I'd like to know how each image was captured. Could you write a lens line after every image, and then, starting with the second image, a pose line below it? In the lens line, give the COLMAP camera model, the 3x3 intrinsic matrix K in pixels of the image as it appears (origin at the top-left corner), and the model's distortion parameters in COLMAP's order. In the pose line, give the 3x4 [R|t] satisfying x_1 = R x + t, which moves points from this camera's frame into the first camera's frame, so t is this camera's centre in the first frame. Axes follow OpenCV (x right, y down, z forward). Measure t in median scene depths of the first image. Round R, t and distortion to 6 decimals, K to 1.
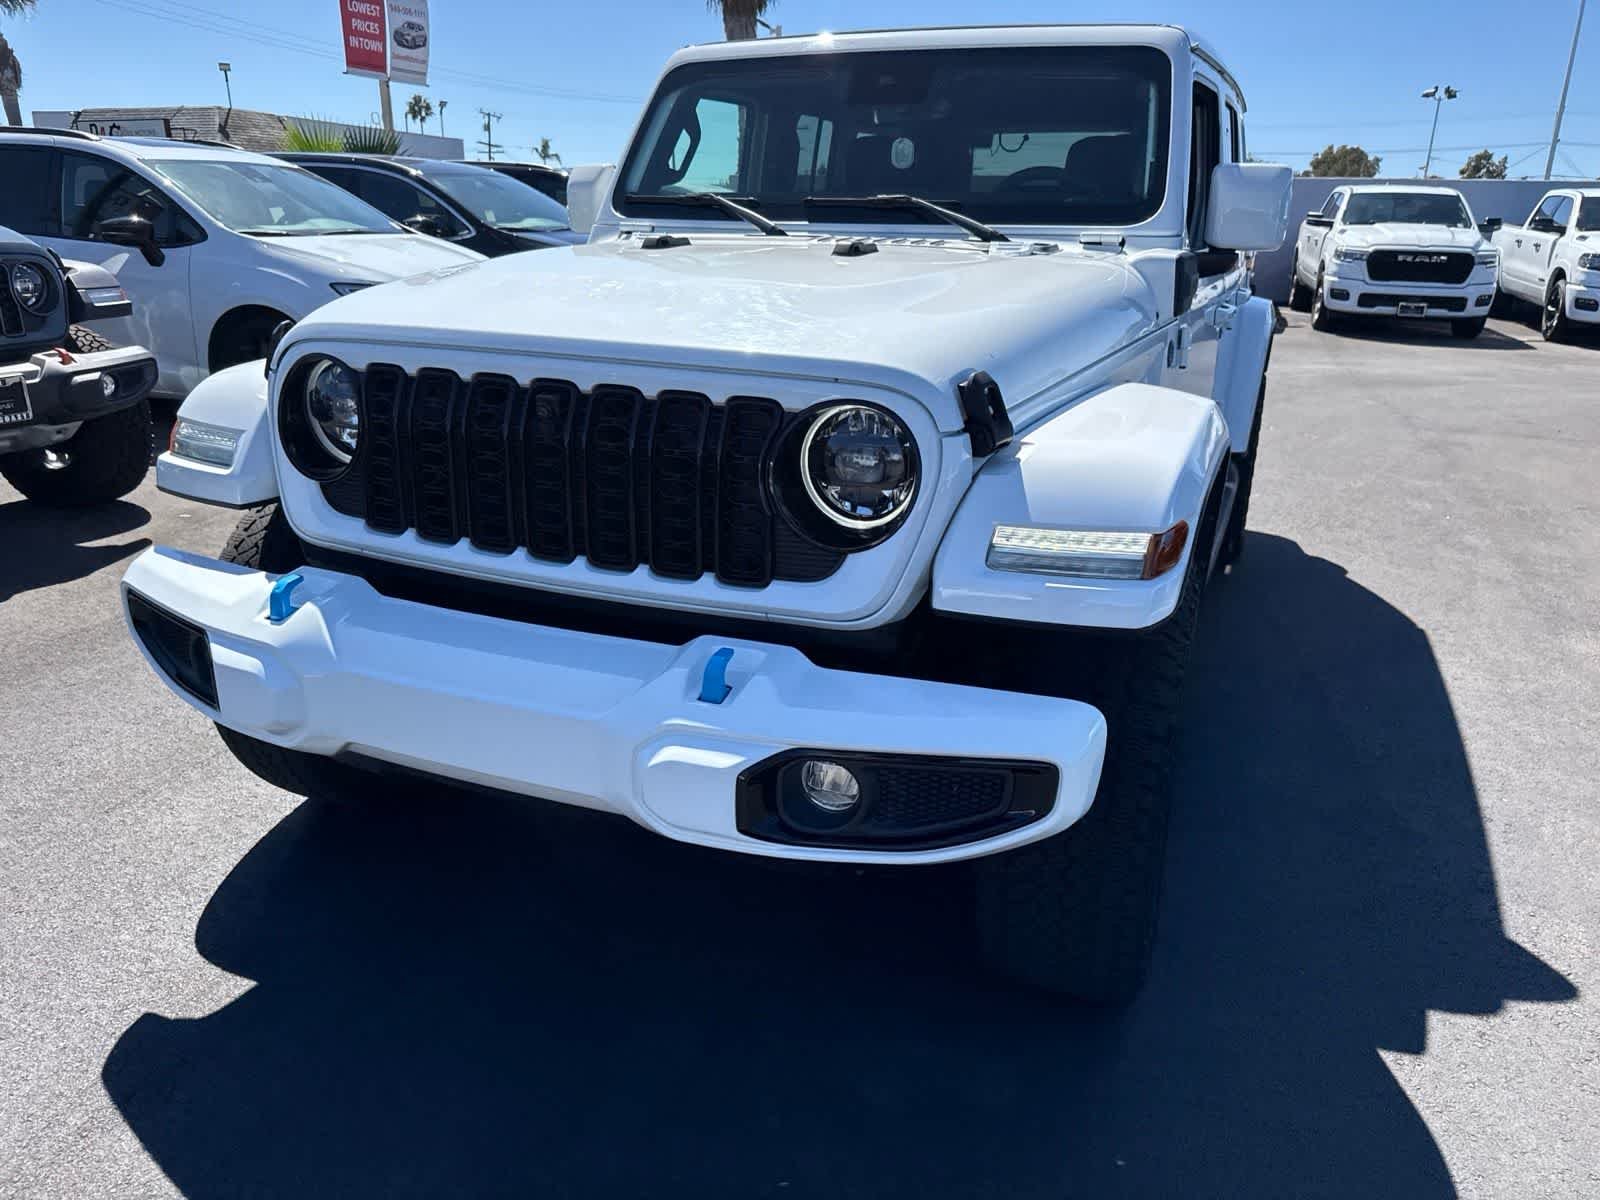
lens RADIAL K [[1140.5, 0, 807.1], [0, 1140.5, 609.6], [0, 0, 1]] dist [0.008992, -0.012271]
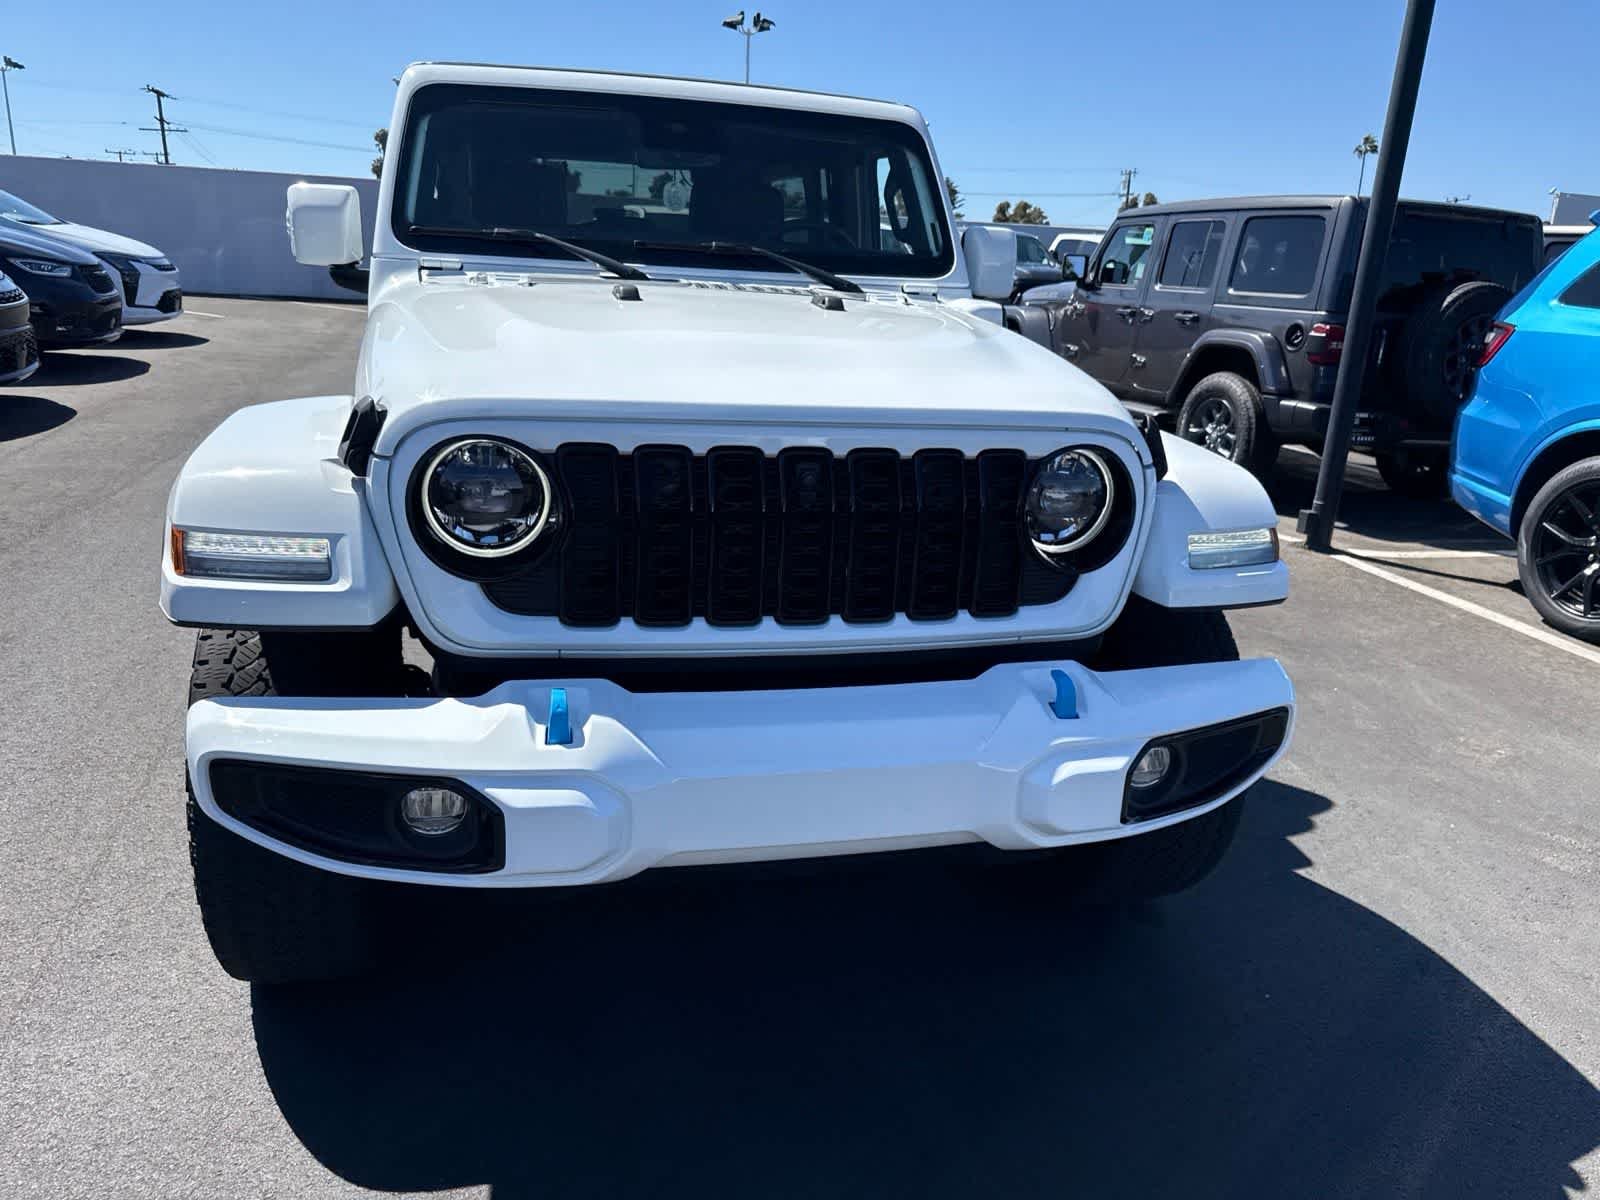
lens RADIAL K [[1138.0, 0, 809.9], [0, 1138.0, 606.0], [0, 0, 1]] dist [0.027107, -0.029591]
pose [[0.804291, -0.154700, 0.573746, -0.740200], [0.157082, 0.986523, 0.045796, -0.097516], [-0.573098, 0.053292, 0.817752, 0.162871]]
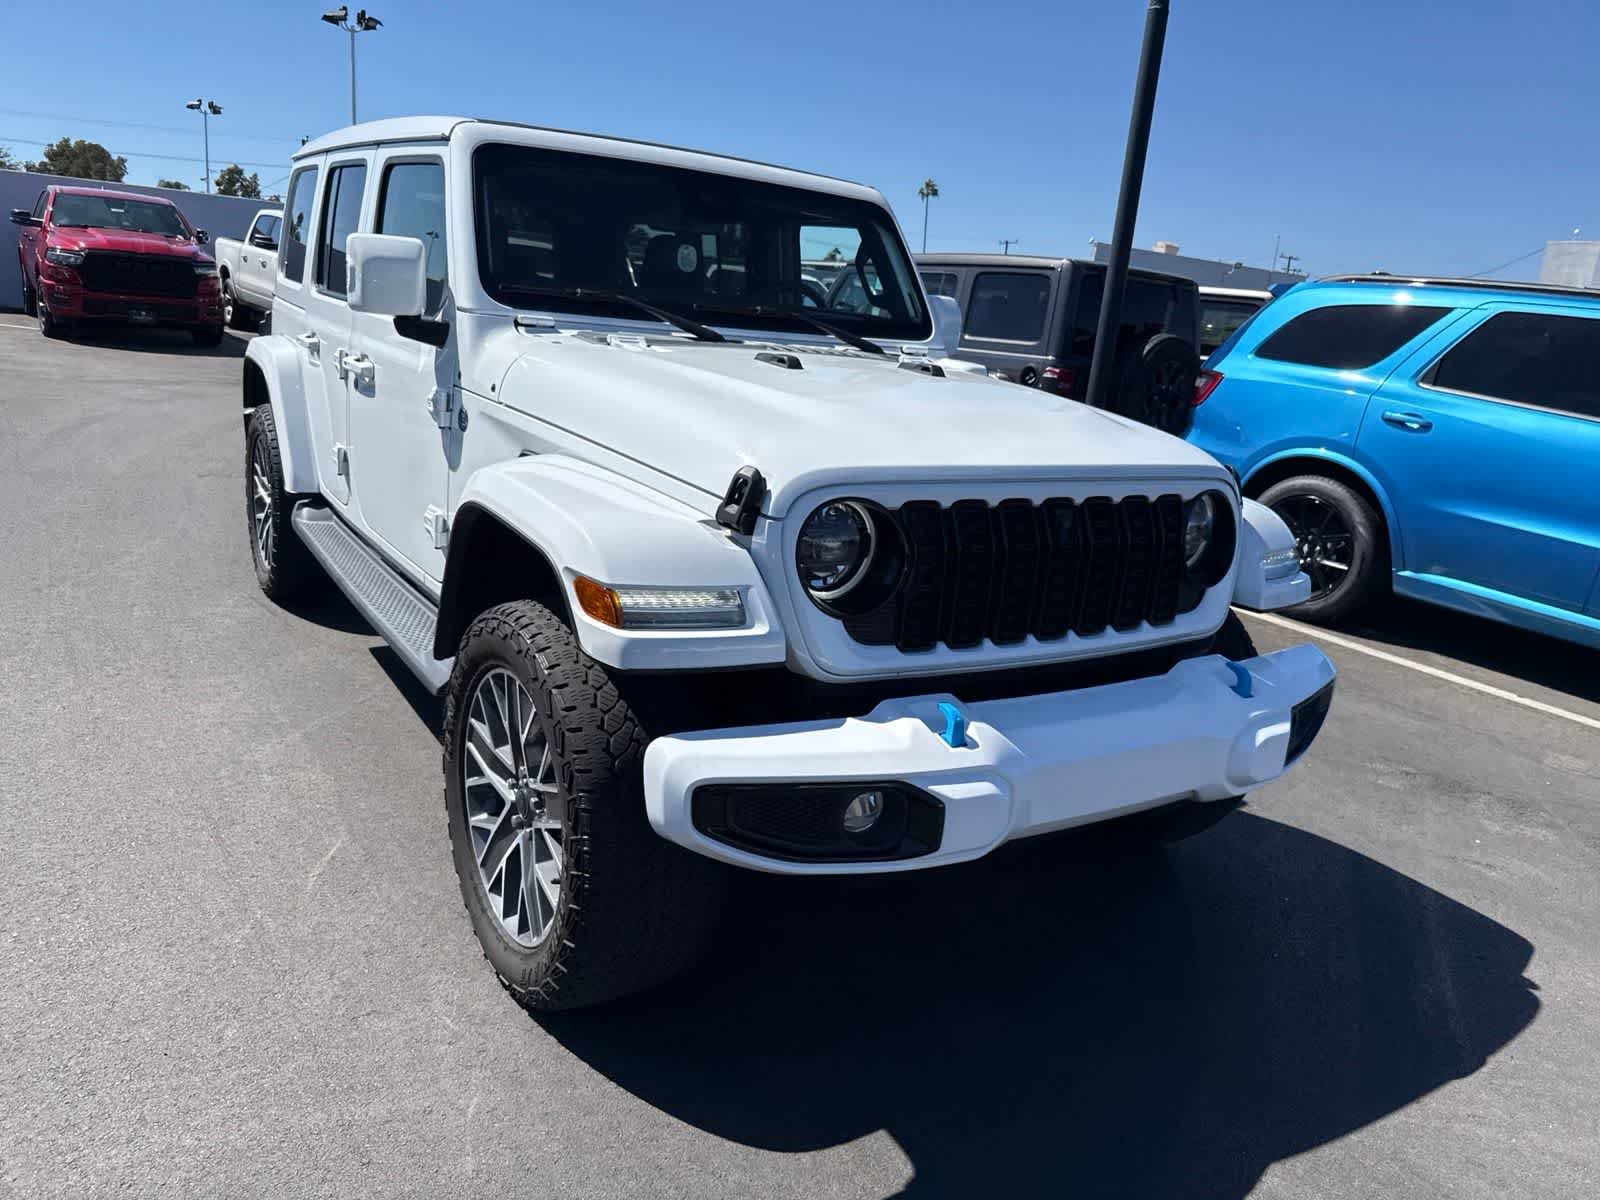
lens RADIAL K [[1138.0, 0, 810.2], [0, 1138.0, 606.4], [0, 0, 1]] dist [0.027107, -0.029591]
pose [[0.561740, -0.184912, 0.806385, -1.288616], [0.190417, 0.977431, 0.091487, -0.228292], [-0.805102, 0.102158, 0.584272, 0.444294]]
